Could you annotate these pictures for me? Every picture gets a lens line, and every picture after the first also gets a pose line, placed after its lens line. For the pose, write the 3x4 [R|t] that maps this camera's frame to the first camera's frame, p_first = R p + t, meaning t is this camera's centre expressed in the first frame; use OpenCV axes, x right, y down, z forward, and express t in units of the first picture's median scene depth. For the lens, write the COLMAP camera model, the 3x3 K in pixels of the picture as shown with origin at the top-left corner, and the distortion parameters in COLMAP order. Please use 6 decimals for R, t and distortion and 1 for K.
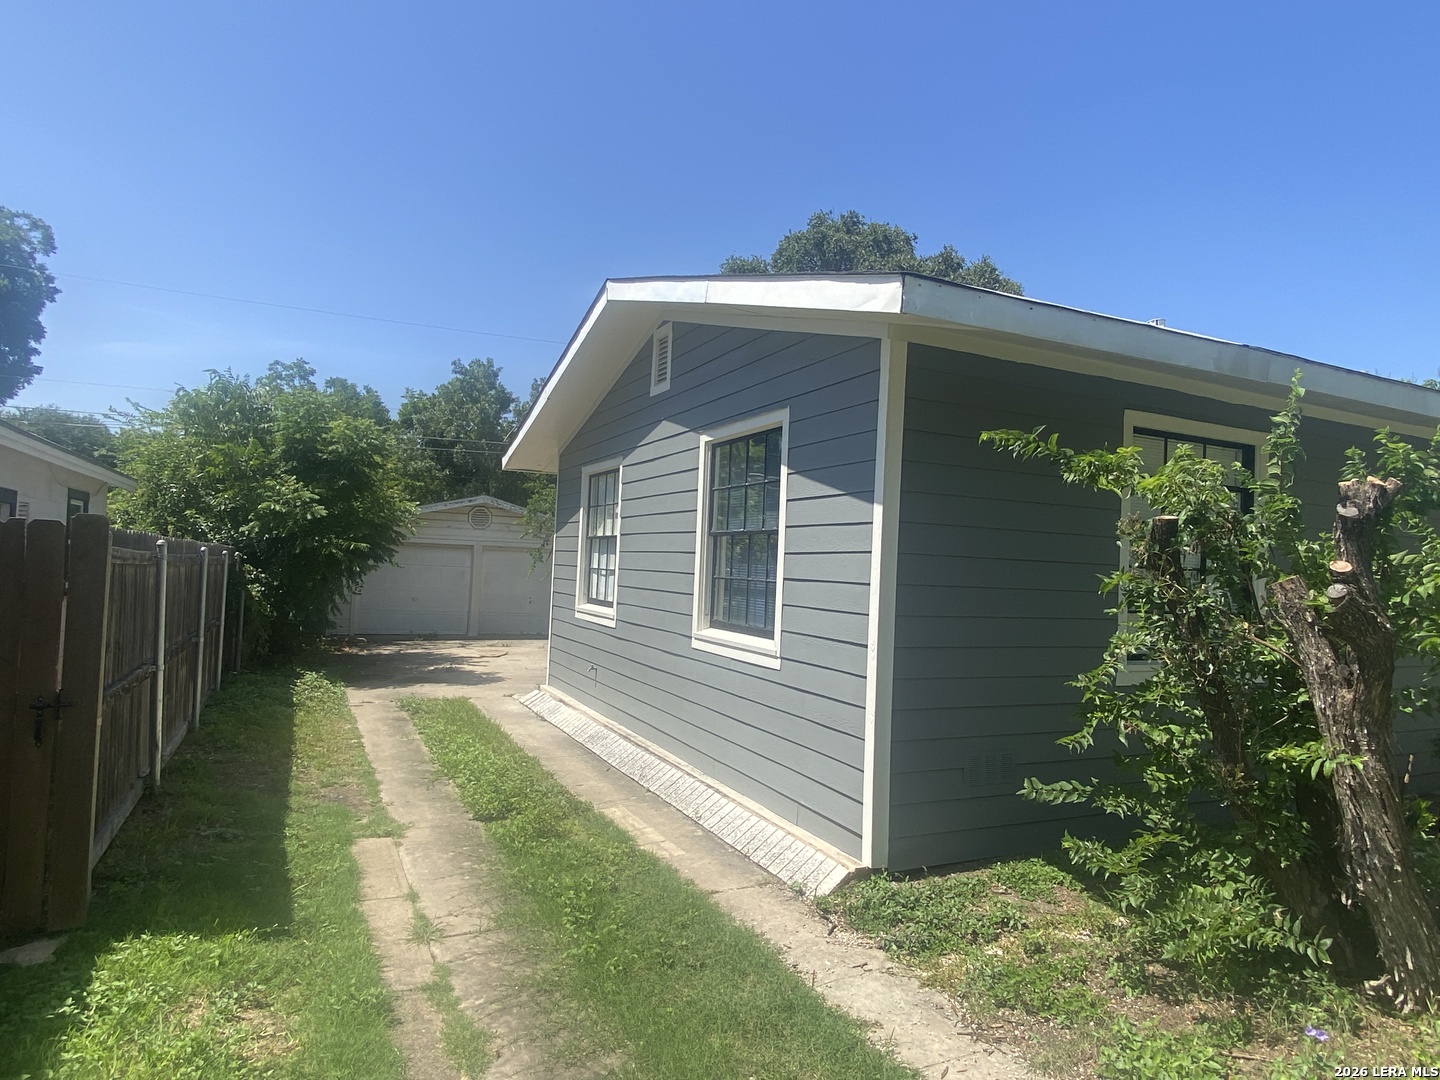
lens RADIAL K [[867.8, 0, 716.9], [0, 867.8, 535.5], [0, 0, 1]] dist [0.030116, -0.031171]
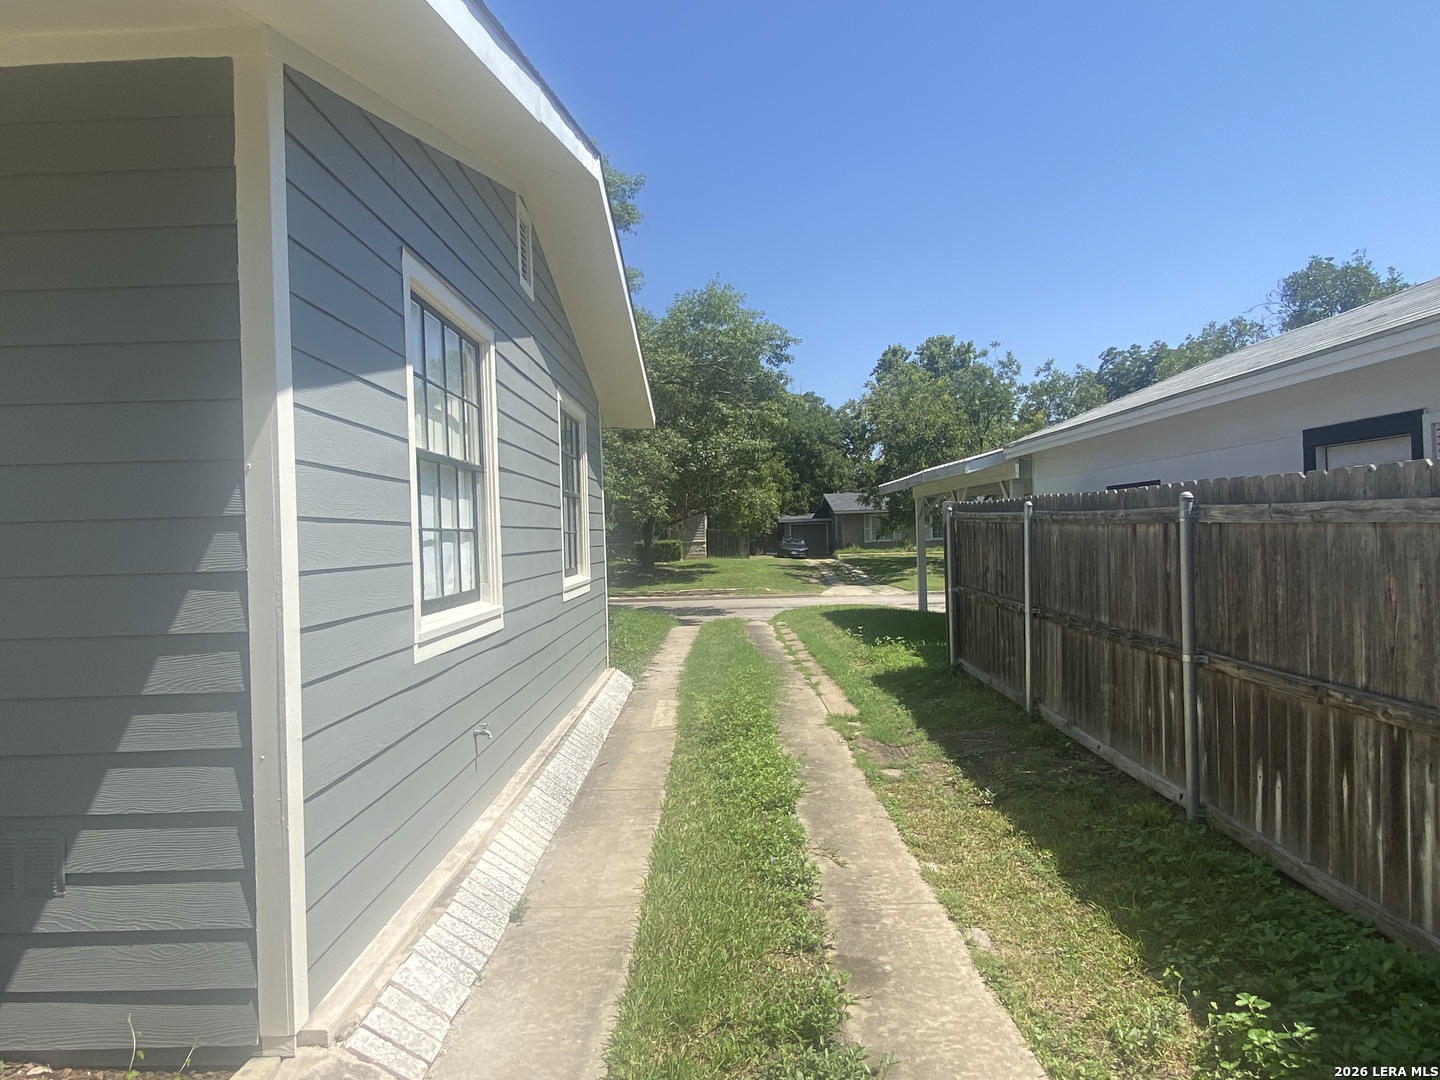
lens RADIAL K [[867.8, 0, 716.9], [0, 867.8, 535.5], [0, 0, 1]] dist [0.030116, -0.031171]
pose [[-0.900502, -0.015519, 0.434575, -0.497243], [-0.023936, 0.999617, -0.013902, 0.047615], [-0.434193, -0.022921, -0.900528, 1.450251]]
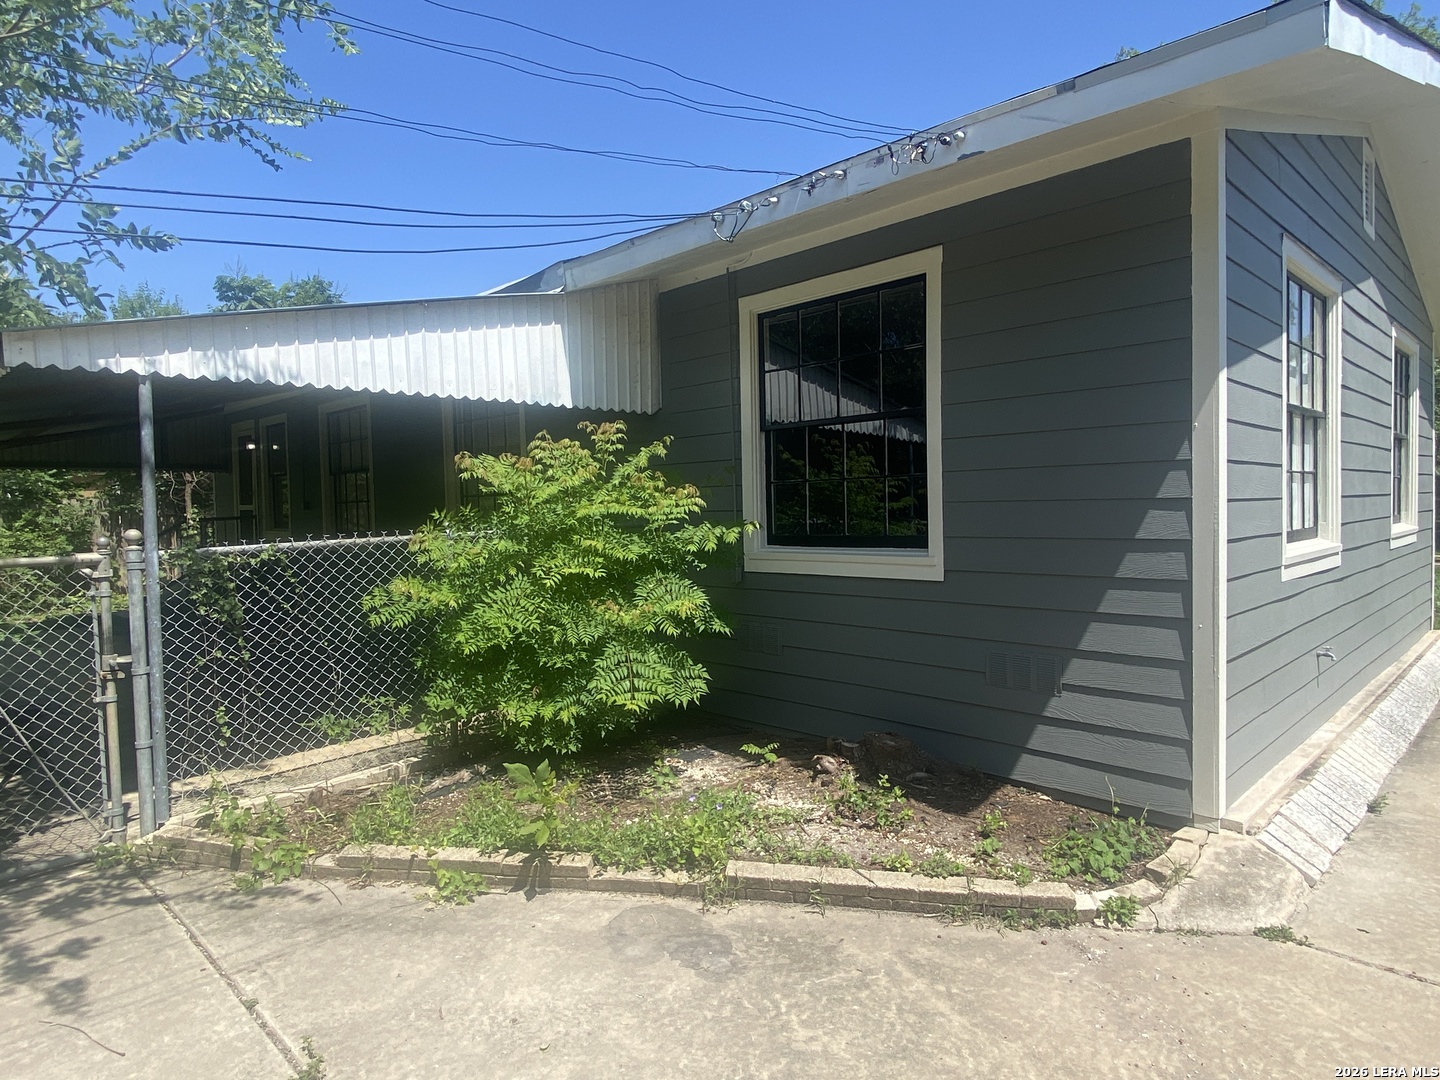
lens RADIAL K [[867.8, 0, 716.9], [0, 867.8, 535.5], [0, 0, 1]] dist [0.030116, -0.031171]
pose [[-0.331441, -0.070339, 0.940850, -0.552723], [-0.028208, 0.997510, 0.064638, 0.056397], [-0.943054, -0.005116, -0.332599, 1.612032]]
